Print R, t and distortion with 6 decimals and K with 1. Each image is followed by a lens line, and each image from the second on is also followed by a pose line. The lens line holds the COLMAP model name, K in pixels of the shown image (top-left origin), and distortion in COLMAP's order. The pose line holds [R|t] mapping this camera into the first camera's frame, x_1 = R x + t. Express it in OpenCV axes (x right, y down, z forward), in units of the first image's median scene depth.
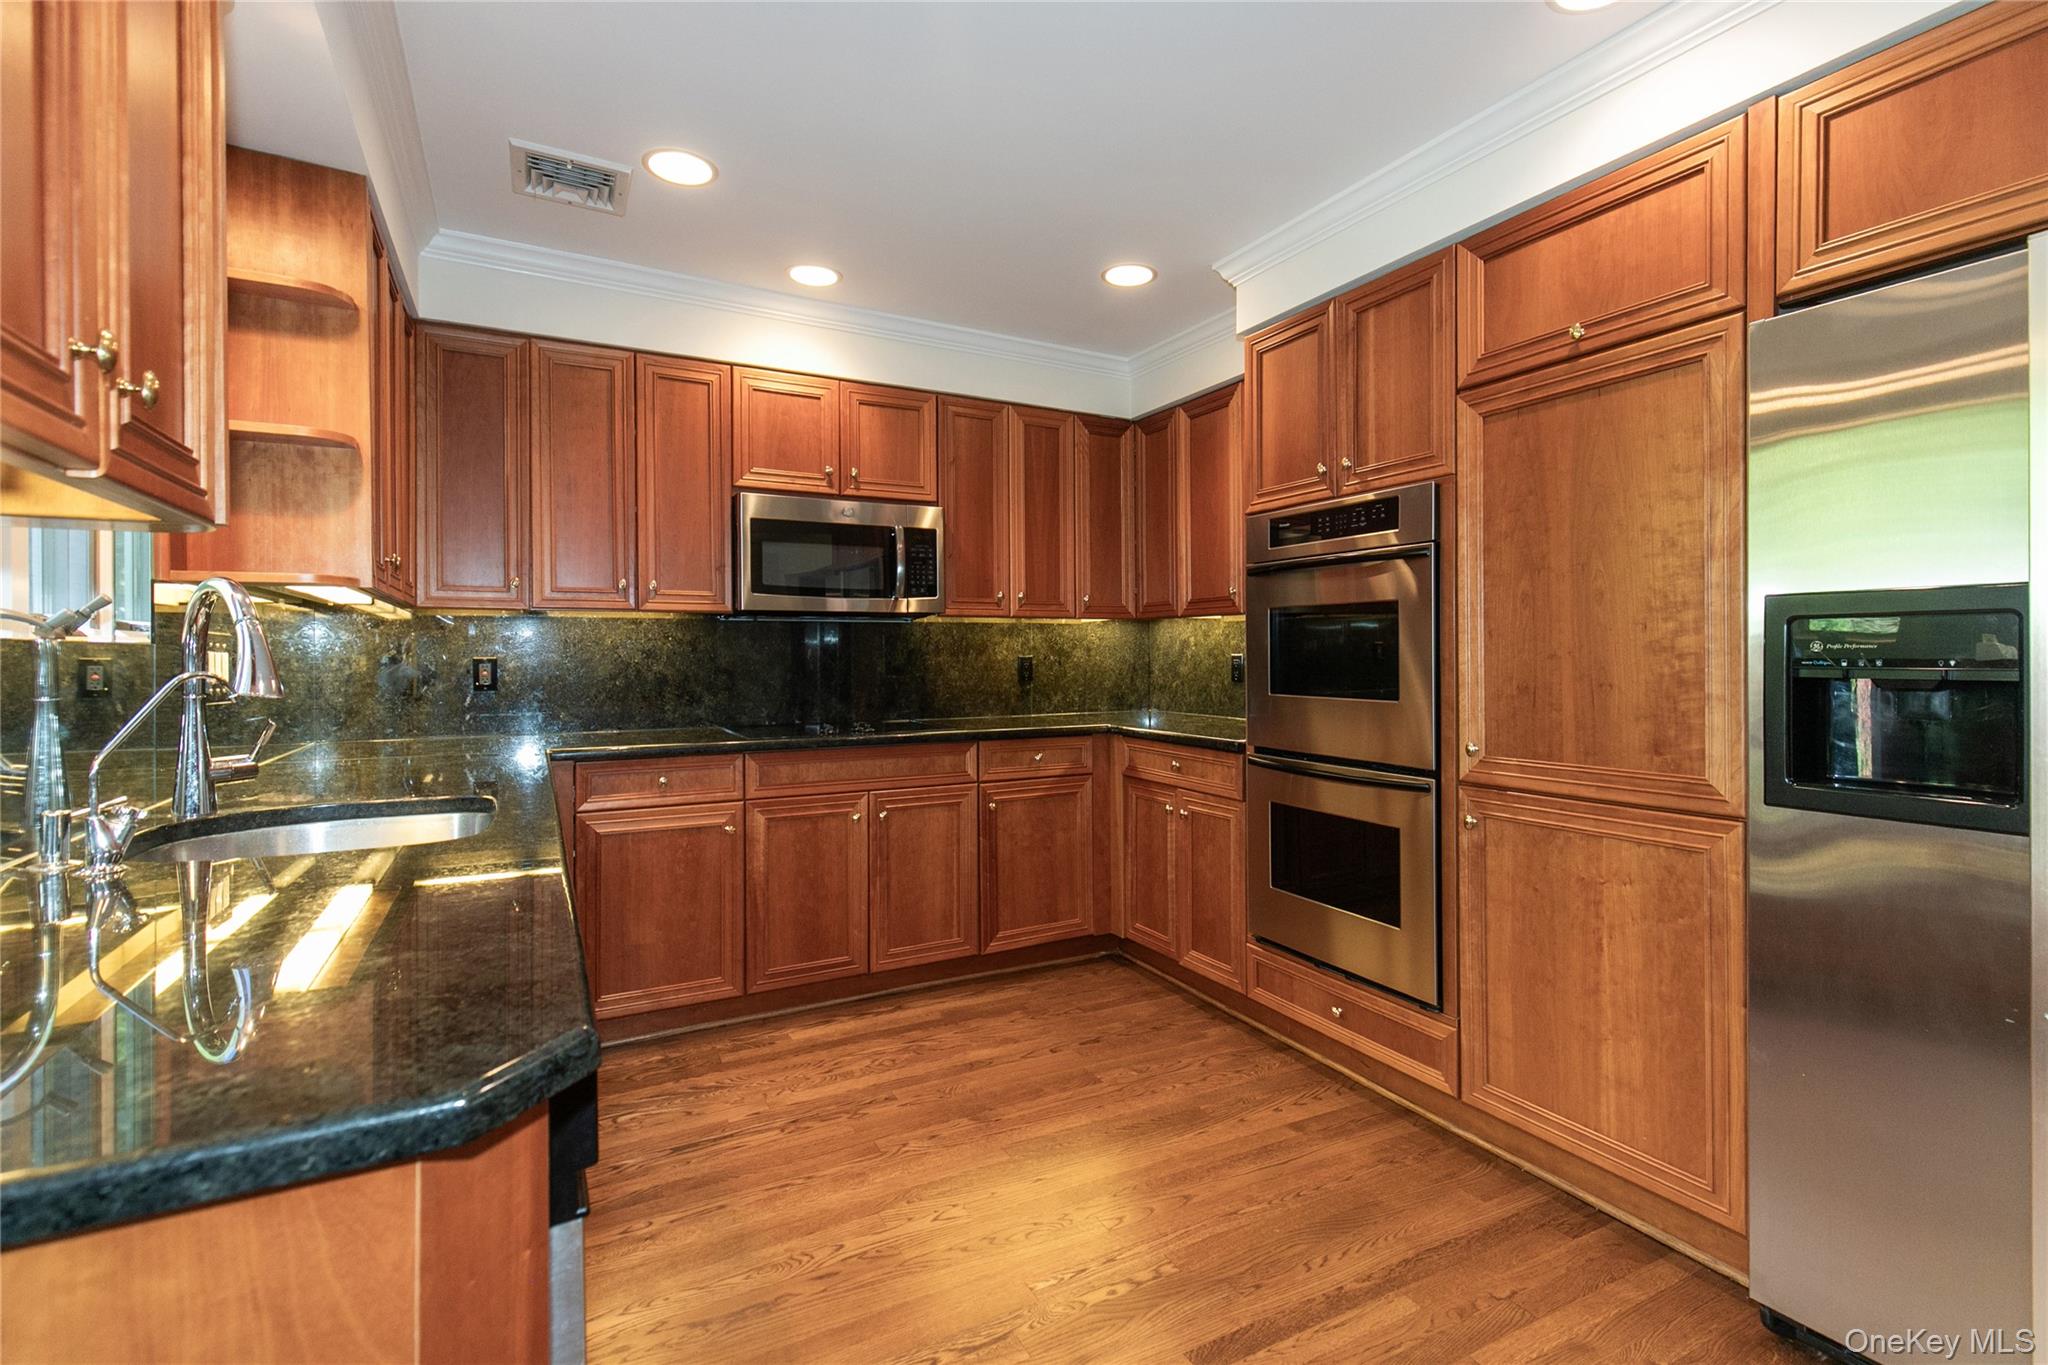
lens RADIAL K [[929.5, 0, 1037.2], [0, 929.5, 660.6], [0, 0, 1]] dist [0.004355, 0.000339]
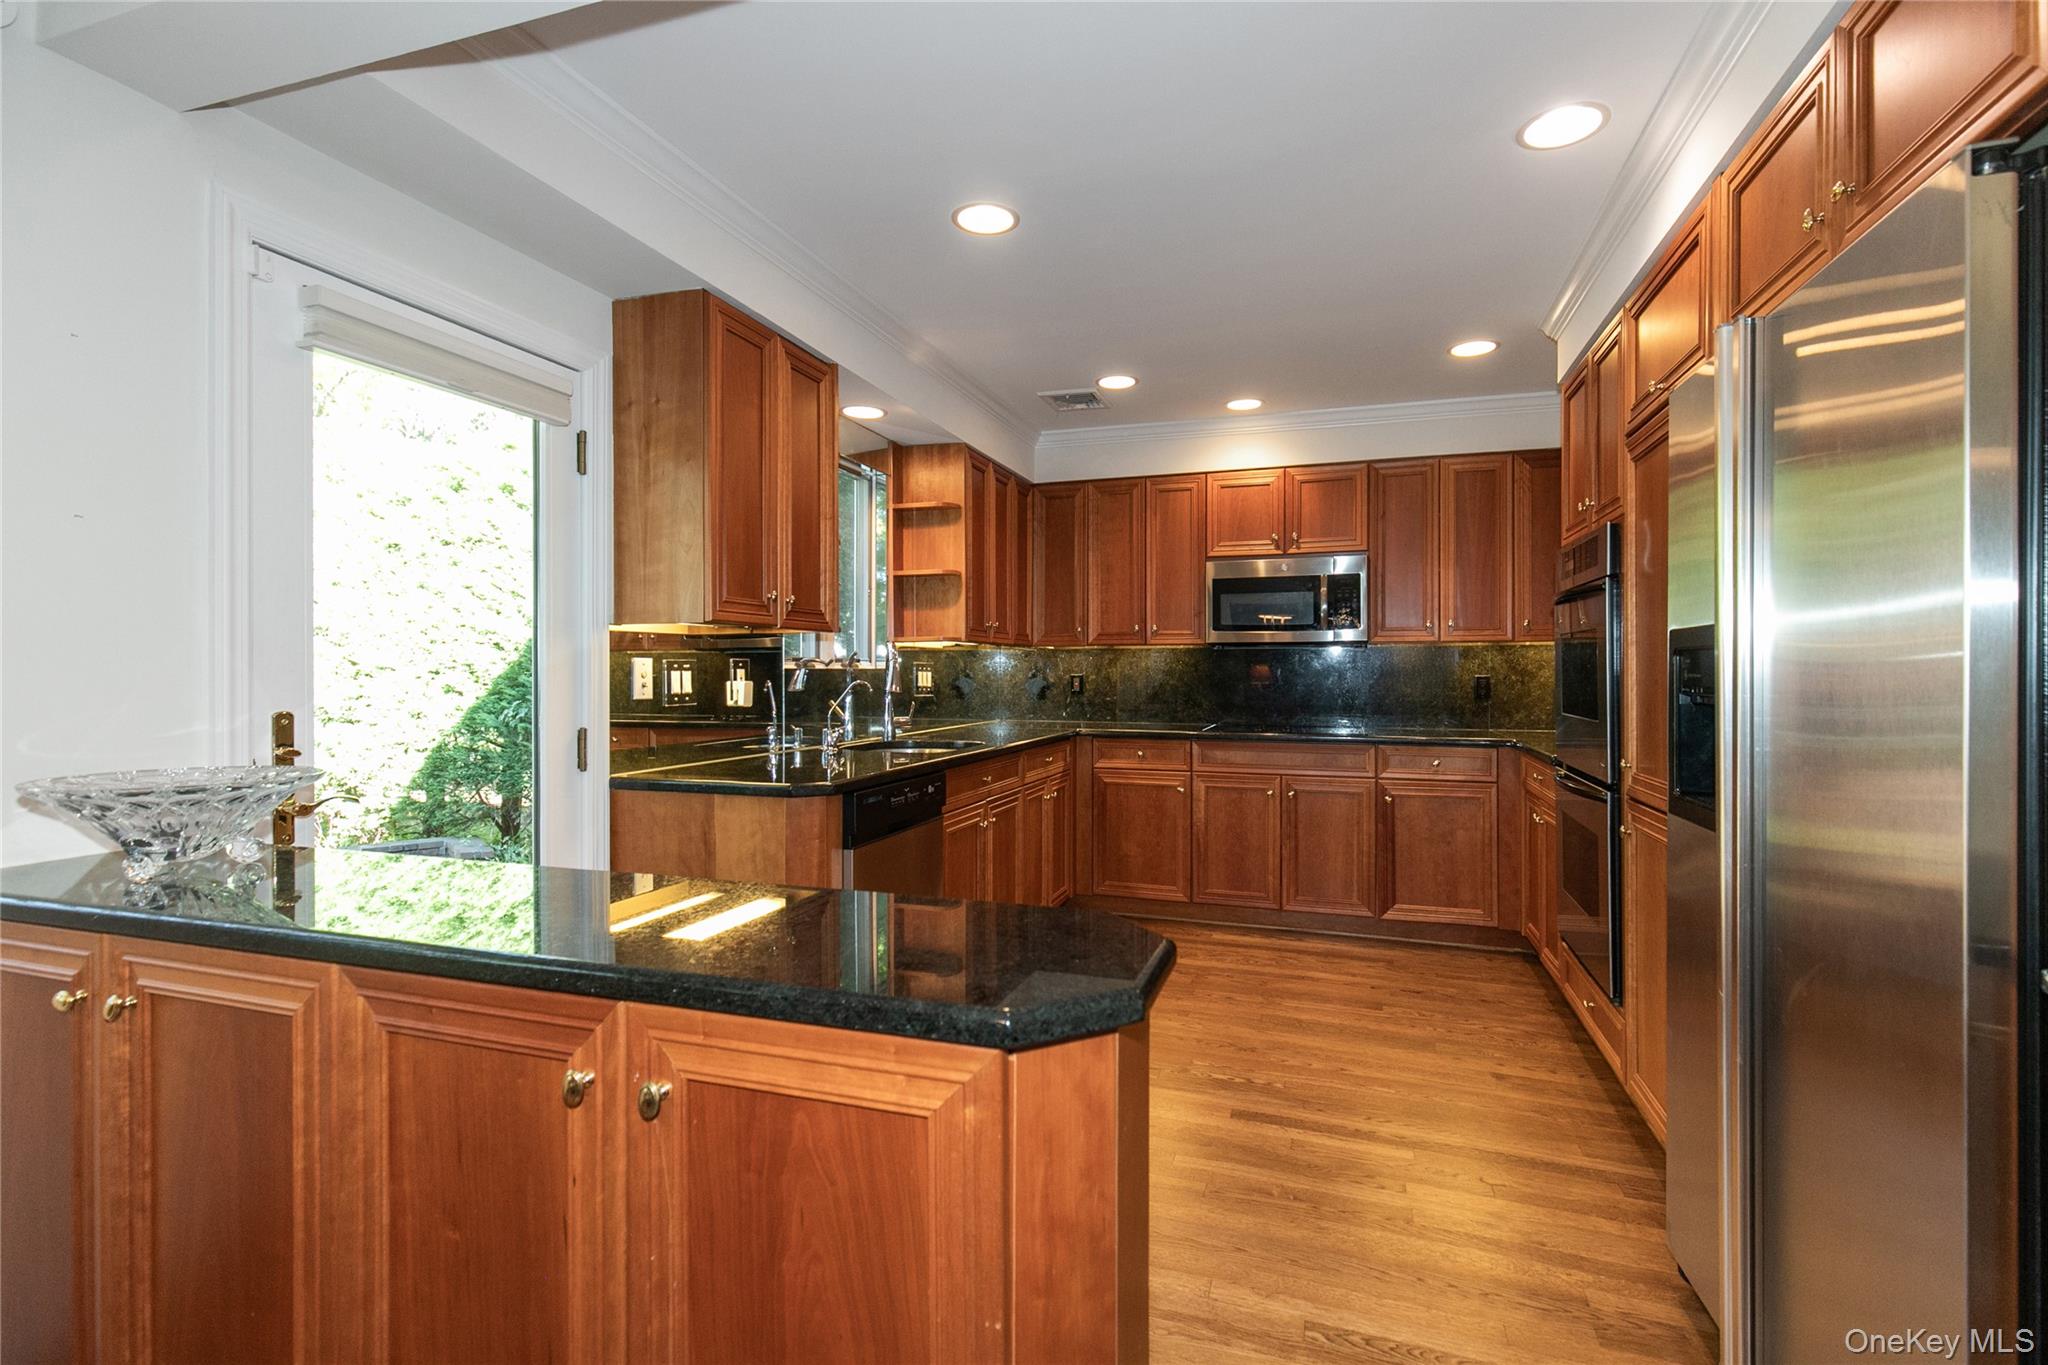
lens RADIAL K [[929.5, 0, 1032.6], [0, 929.5, 673.7], [0, 0, 1]] dist [0.004355, 0.000339]
pose [[0.677639, 0.005681, -0.735373, 0.582226], [-0.007522, 0.999971, 0.000793, -0.005449], [0.735357, 0.004994, 0.677662, -0.187612]]
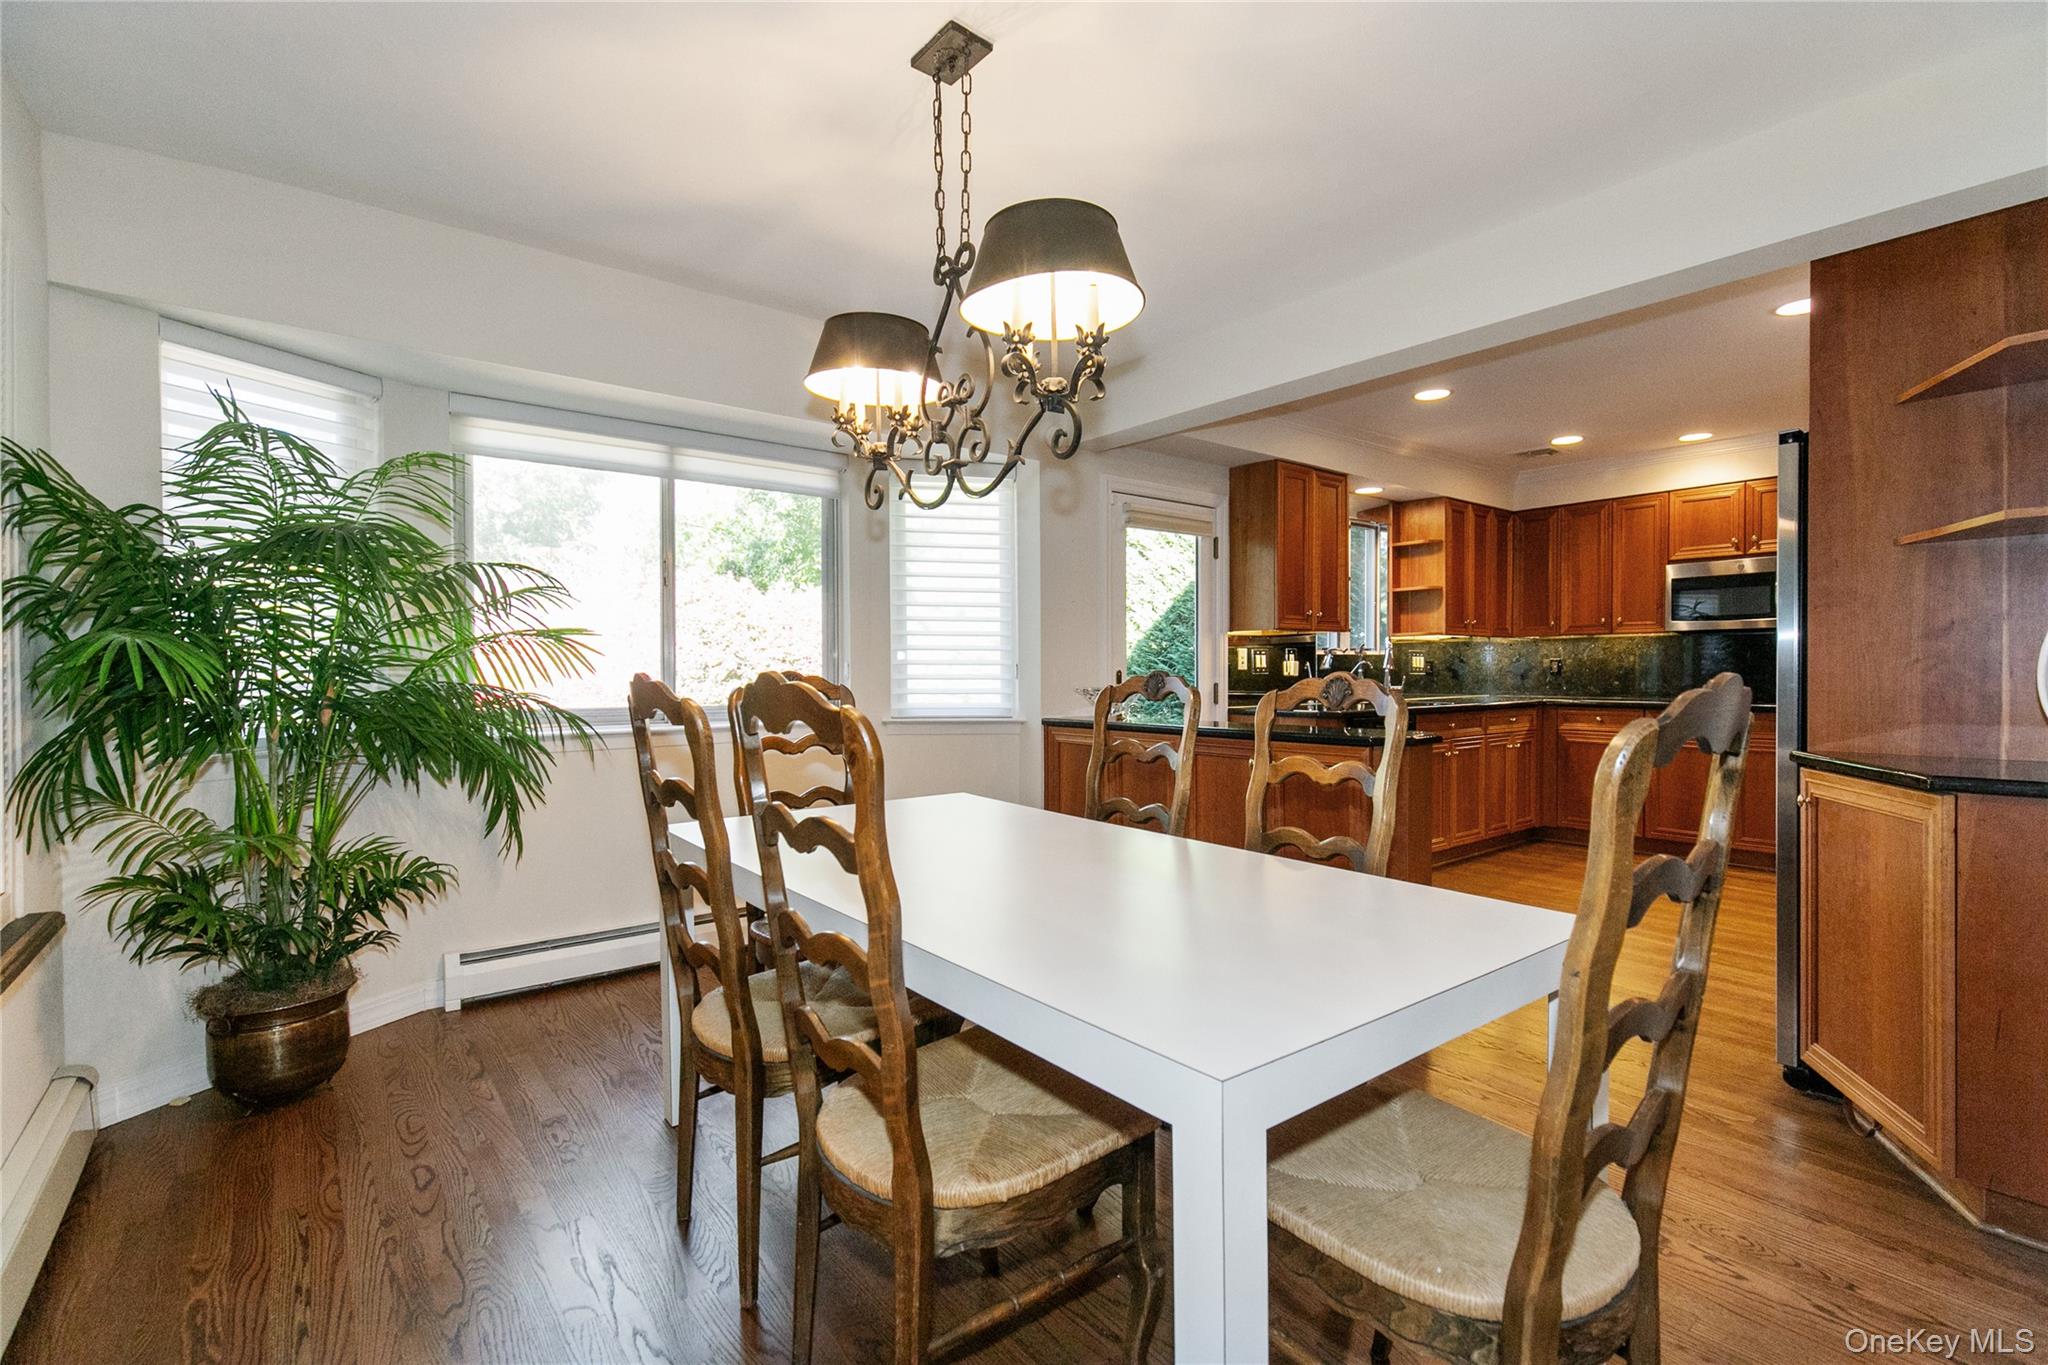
lens RADIAL K [[929.5, 0, 1031.7], [0, 929.5, 678.5], [0, 0, 1]] dist [0.004355, 0.000339]
pose [[0.179467, 0.012039, -0.983690, 1.258124], [-0.002011, 0.999928, 0.011871, 0.017755], [0.983762, -0.000152, 0.179478, -0.531098]]
